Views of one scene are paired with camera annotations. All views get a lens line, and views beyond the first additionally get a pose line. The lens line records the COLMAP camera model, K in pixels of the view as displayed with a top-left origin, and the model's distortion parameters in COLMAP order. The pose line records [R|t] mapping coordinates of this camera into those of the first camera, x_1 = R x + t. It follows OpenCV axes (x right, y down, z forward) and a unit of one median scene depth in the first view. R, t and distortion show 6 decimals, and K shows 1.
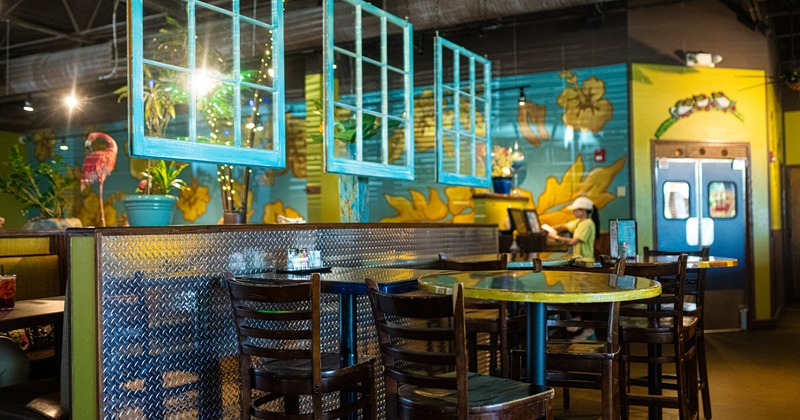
lens RADIAL K [[764.8, 0, 405.1], [0, 764.8, 212.1], [0, 0, 1]] dist [-0.042314, 0.000000]
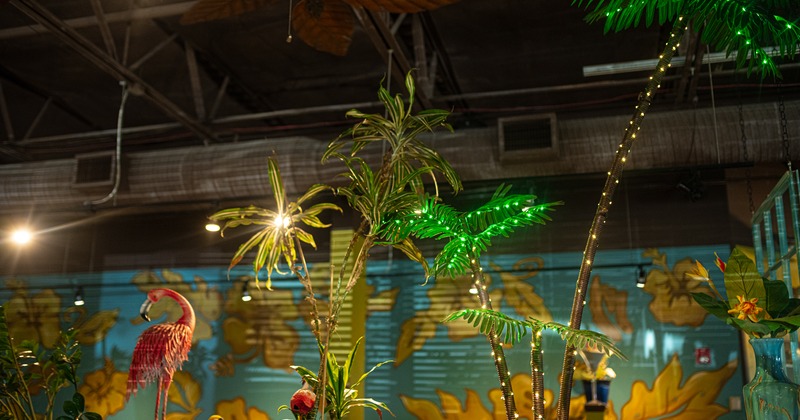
lens RADIAL K [[764.8, 0, 395.8], [0, 764.8, 203.3], [0, 0, 1]] dist [-0.042314, 0.000000]
pose [[0.976467, 0.079874, 0.200331, -0.222472], [-0.027537, 0.967461, -0.251517, -0.019777], [-0.213902, 0.240081, 0.946893, 0.268062]]
